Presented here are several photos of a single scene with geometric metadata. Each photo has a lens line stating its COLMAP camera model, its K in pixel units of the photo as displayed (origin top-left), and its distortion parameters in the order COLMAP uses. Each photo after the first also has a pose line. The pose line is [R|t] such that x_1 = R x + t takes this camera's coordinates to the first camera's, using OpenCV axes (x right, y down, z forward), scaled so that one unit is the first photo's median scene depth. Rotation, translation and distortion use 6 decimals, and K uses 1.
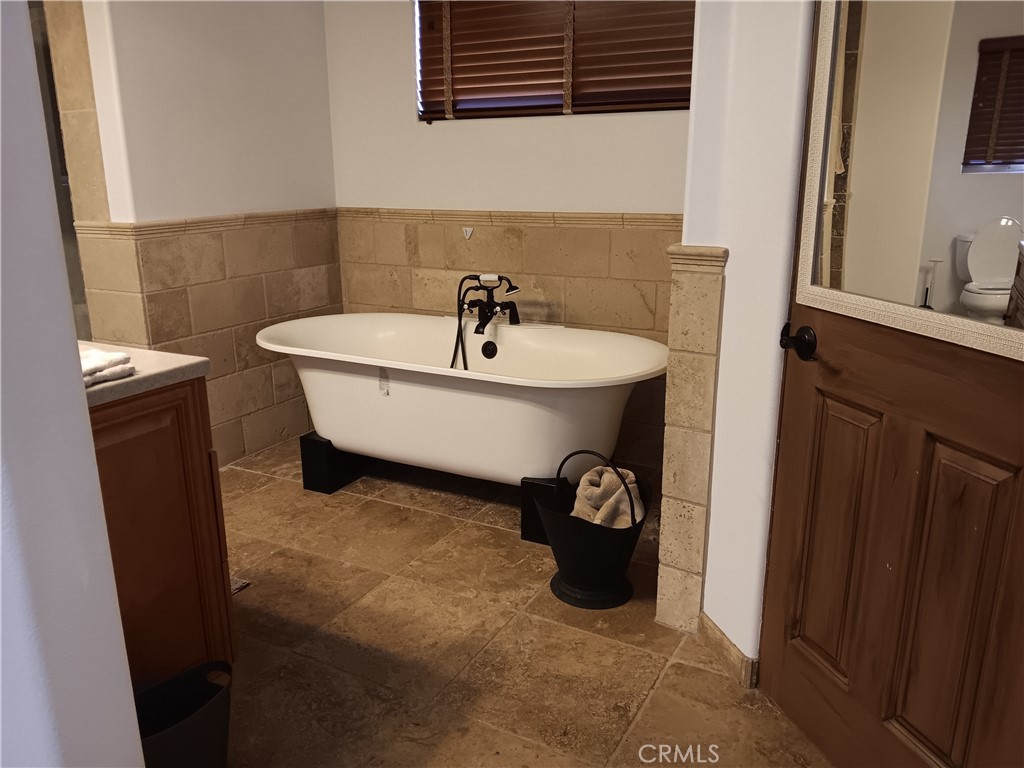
lens RADIAL K [[802.5, 0, 512.0], [0, 802.5, 384.0], [0, 0, 1]] dist [0.003515, 0.000289]
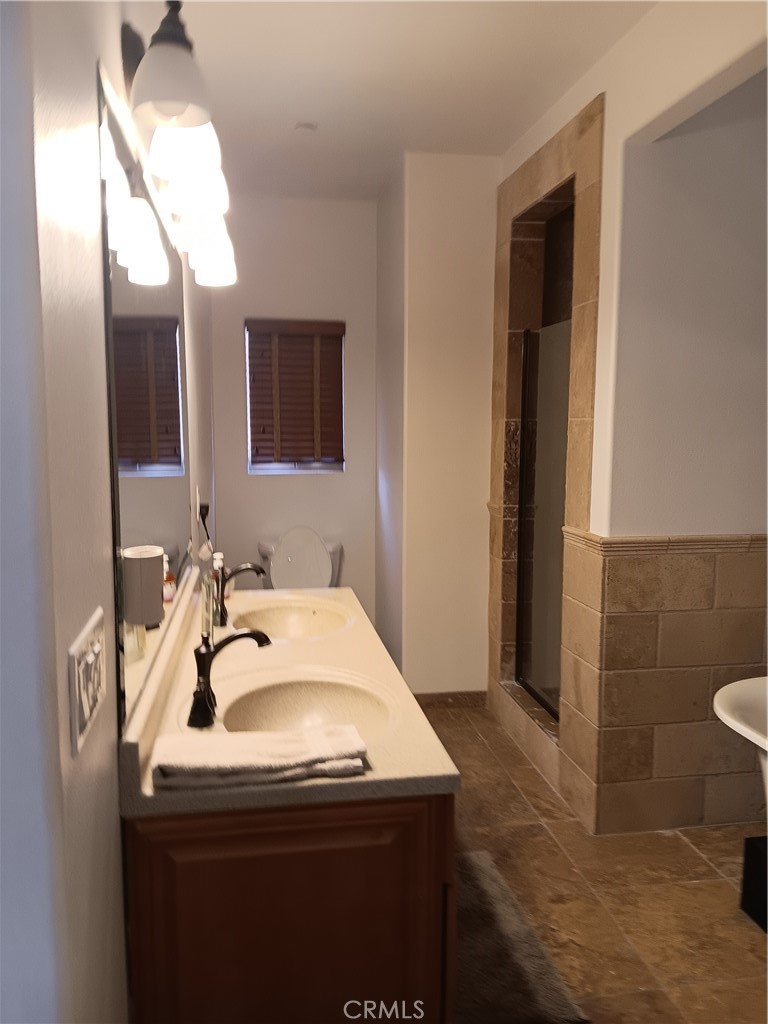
lens RADIAL K [[822.6, 0, 384.0], [0, 822.6, 512.0], [0, 0, 1]] dist [0.056245, -0.118546]
pose [[0.617630, 0.105024, -0.779425, 0.099629], [-0.224056, 0.973472, -0.046375, -0.123572], [0.753878, 0.203277, 0.624777, 0.206216]]
